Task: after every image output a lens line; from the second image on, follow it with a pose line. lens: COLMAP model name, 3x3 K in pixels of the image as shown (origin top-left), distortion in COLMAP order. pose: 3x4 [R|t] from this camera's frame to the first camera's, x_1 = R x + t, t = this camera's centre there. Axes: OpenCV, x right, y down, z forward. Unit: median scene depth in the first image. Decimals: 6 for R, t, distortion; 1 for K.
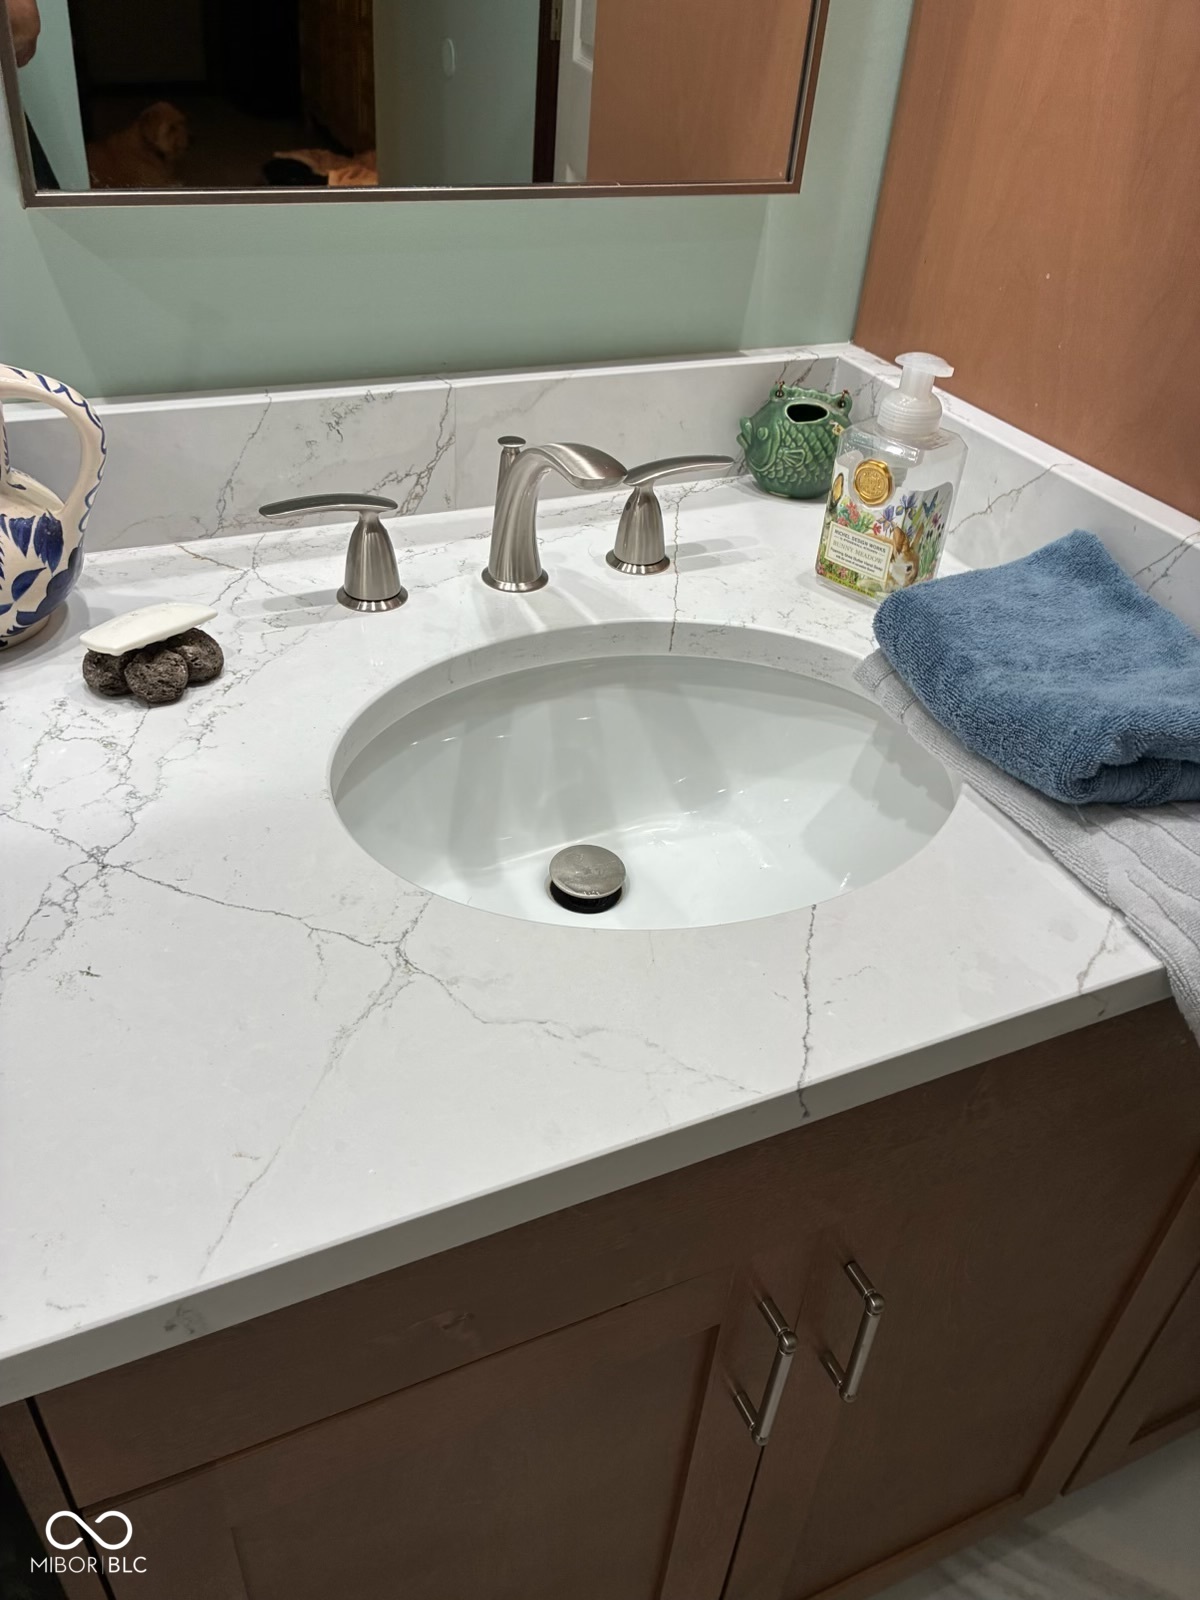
lens RADIAL K [[1221.0, 0, 597.0], [0, 1221.0, 806.5], [0, 0, 1]] dist [0.016311, -0.022468]
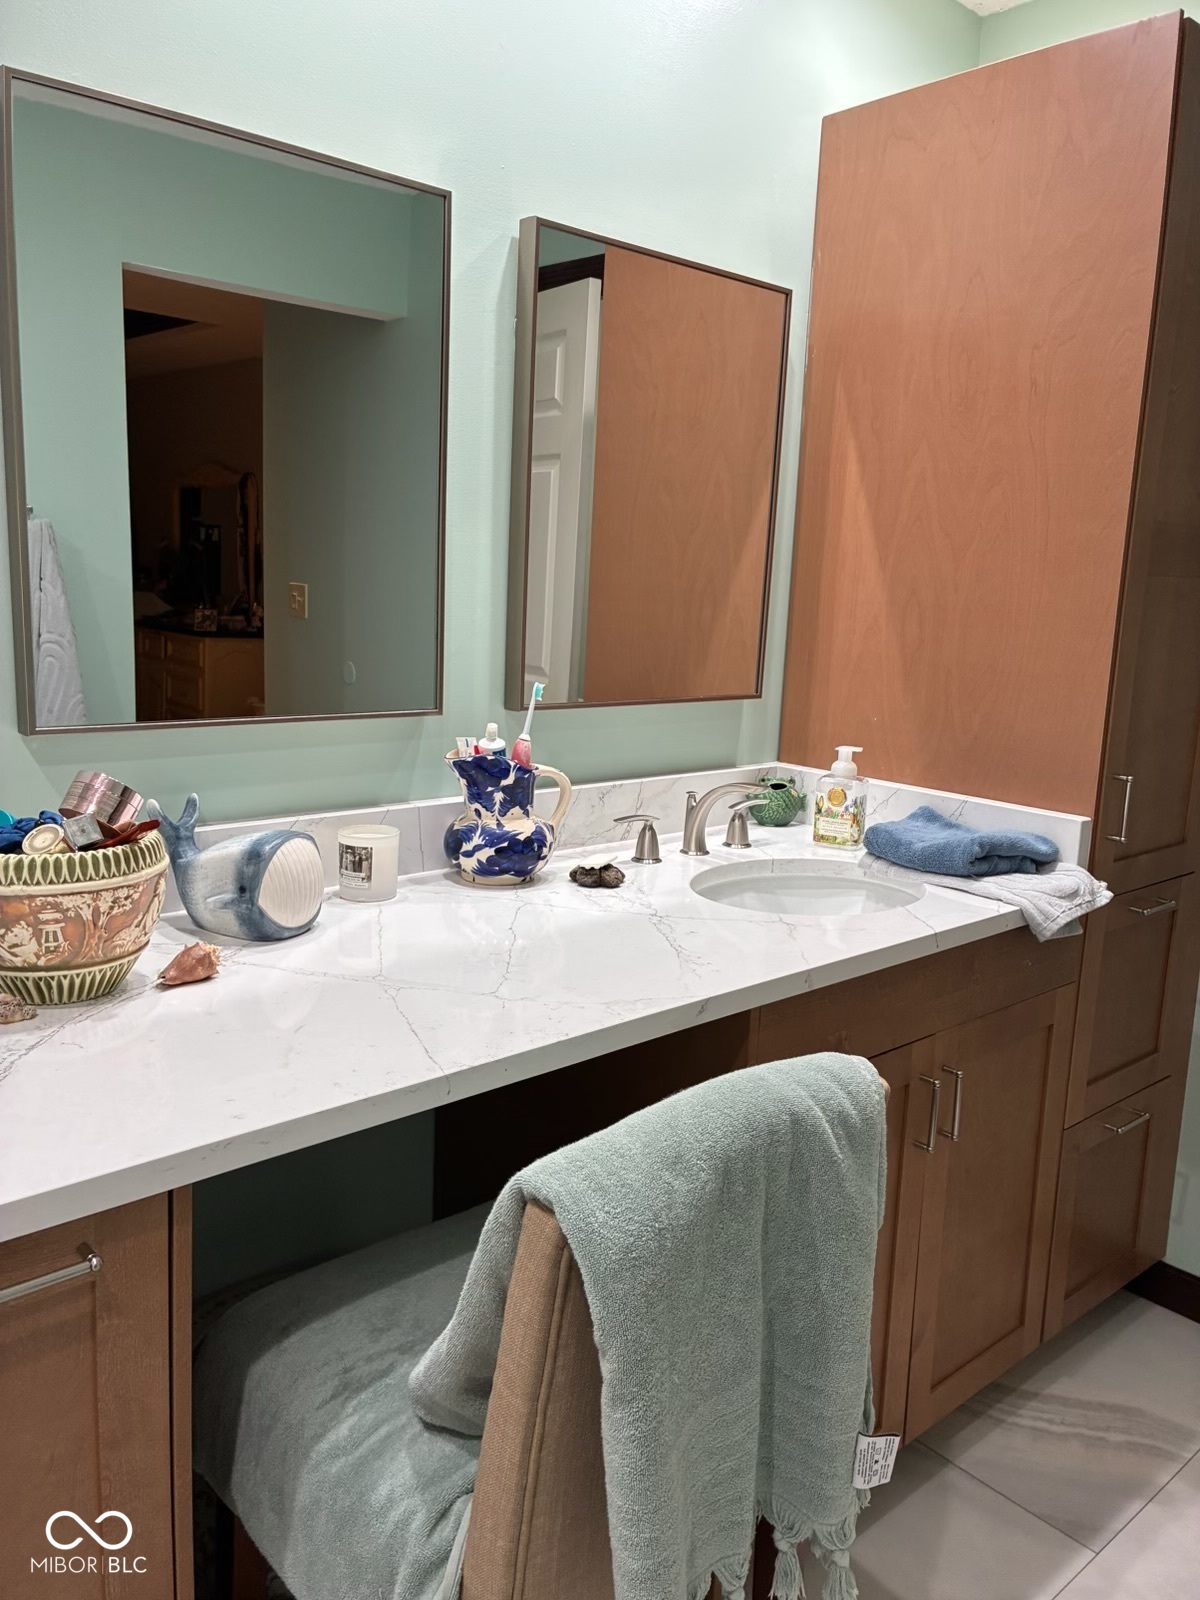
lens RADIAL K [[1221.0, 0, 598.1], [0, 1221.0, 793.0], [0, 0, 1]] dist [0.016311, -0.022468]
pose [[0.955621, -0.073278, 0.285341, -0.896434], [0.189519, 0.894457, -0.405005, 0.603557], [-0.225547, 0.441108, 0.868650, -0.966892]]
